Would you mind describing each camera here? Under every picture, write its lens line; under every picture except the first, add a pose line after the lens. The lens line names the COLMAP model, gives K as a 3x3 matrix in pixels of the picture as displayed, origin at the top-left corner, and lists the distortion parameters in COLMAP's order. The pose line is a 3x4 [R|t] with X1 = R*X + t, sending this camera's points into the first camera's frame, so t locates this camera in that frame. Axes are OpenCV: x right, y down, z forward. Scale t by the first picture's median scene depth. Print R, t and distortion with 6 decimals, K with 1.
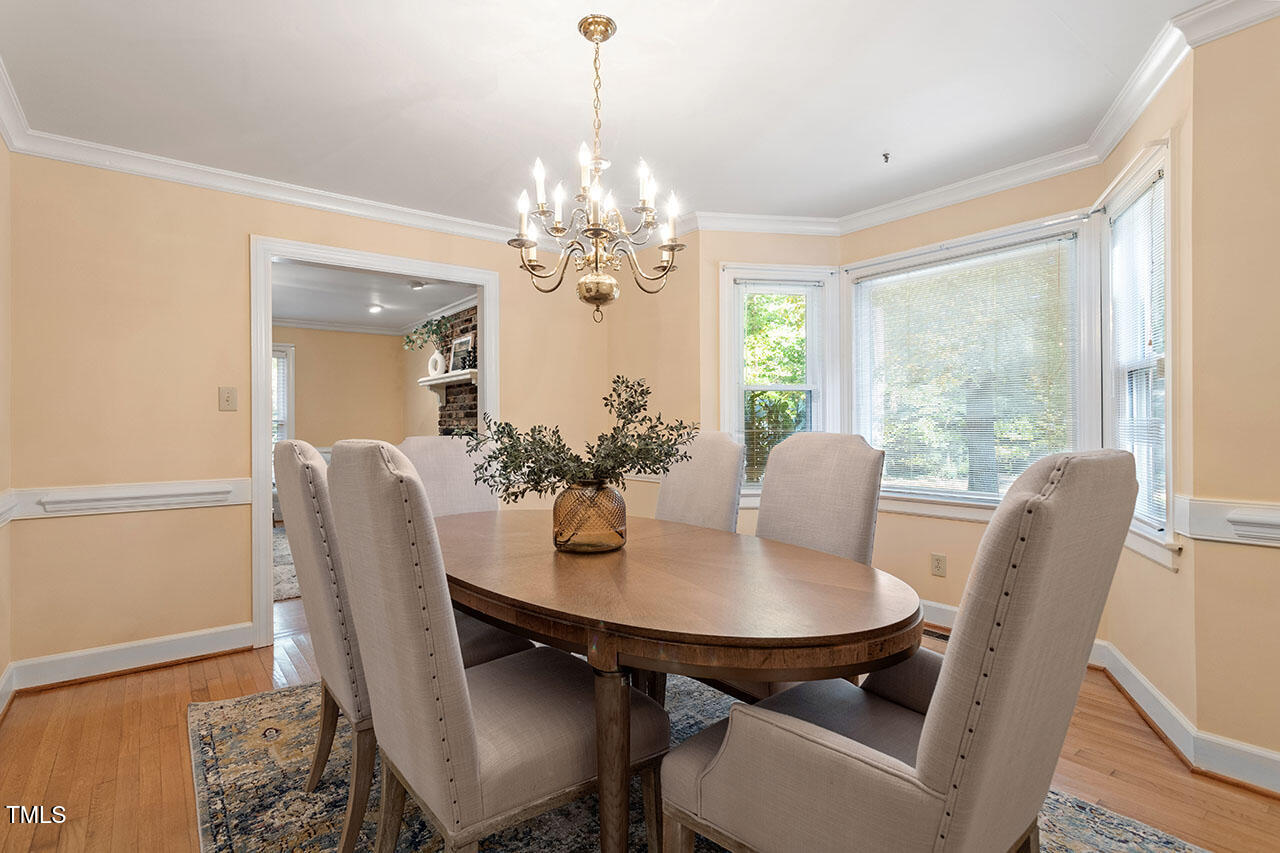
lens RADIAL K [[615.0, 0, 632.9], [0, 615.0, 428.9], [0, 0, 1]] dist [0.004636, 0.000569]
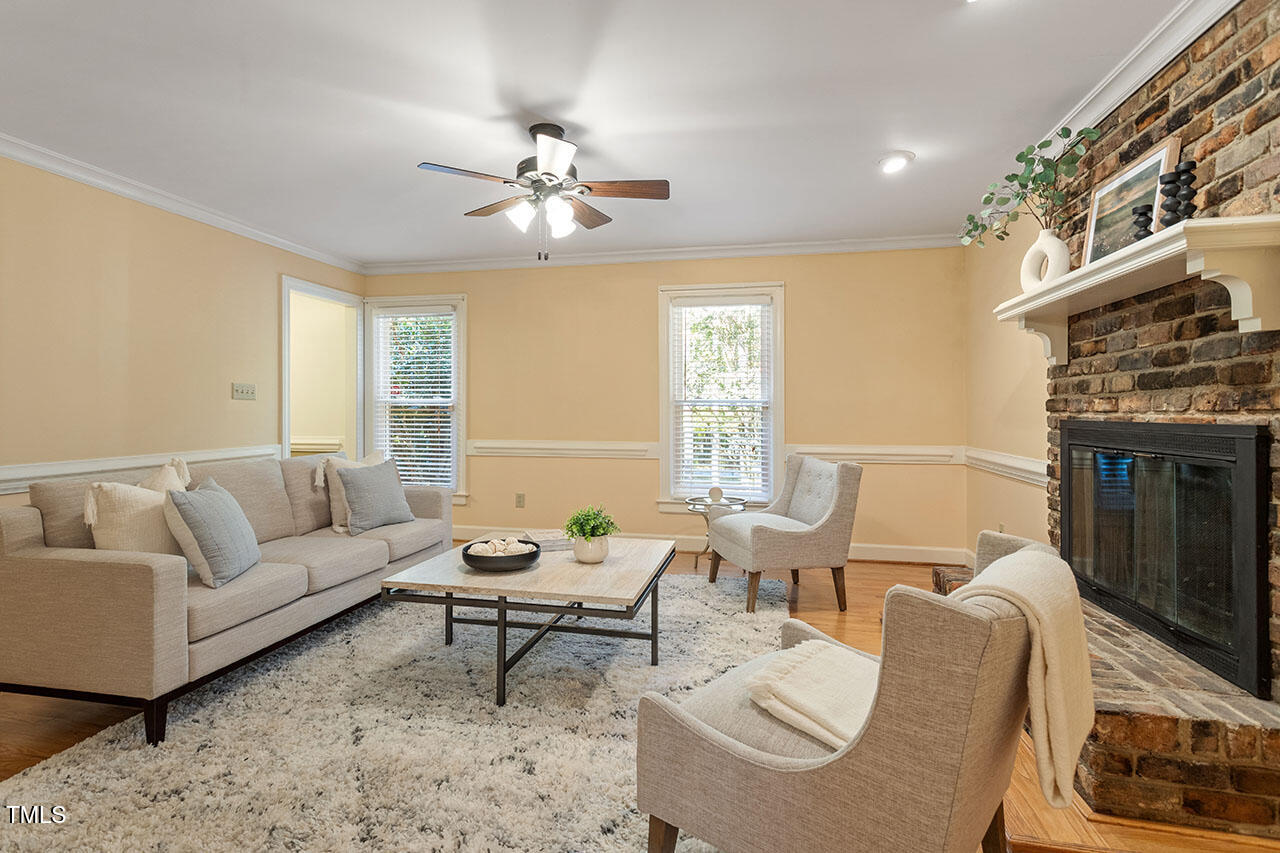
lens RADIAL K [[615.0, 0, 629.9], [0, 615.0, 420.6], [0, 0, 1]] dist [0.004636, 0.000569]
pose [[0.640852, 0.004062, -0.767653, -0.178766], [0.003869, 0.999956, 0.008521, -0.004383], [0.767654, -0.008431, 0.640809, 0.520078]]
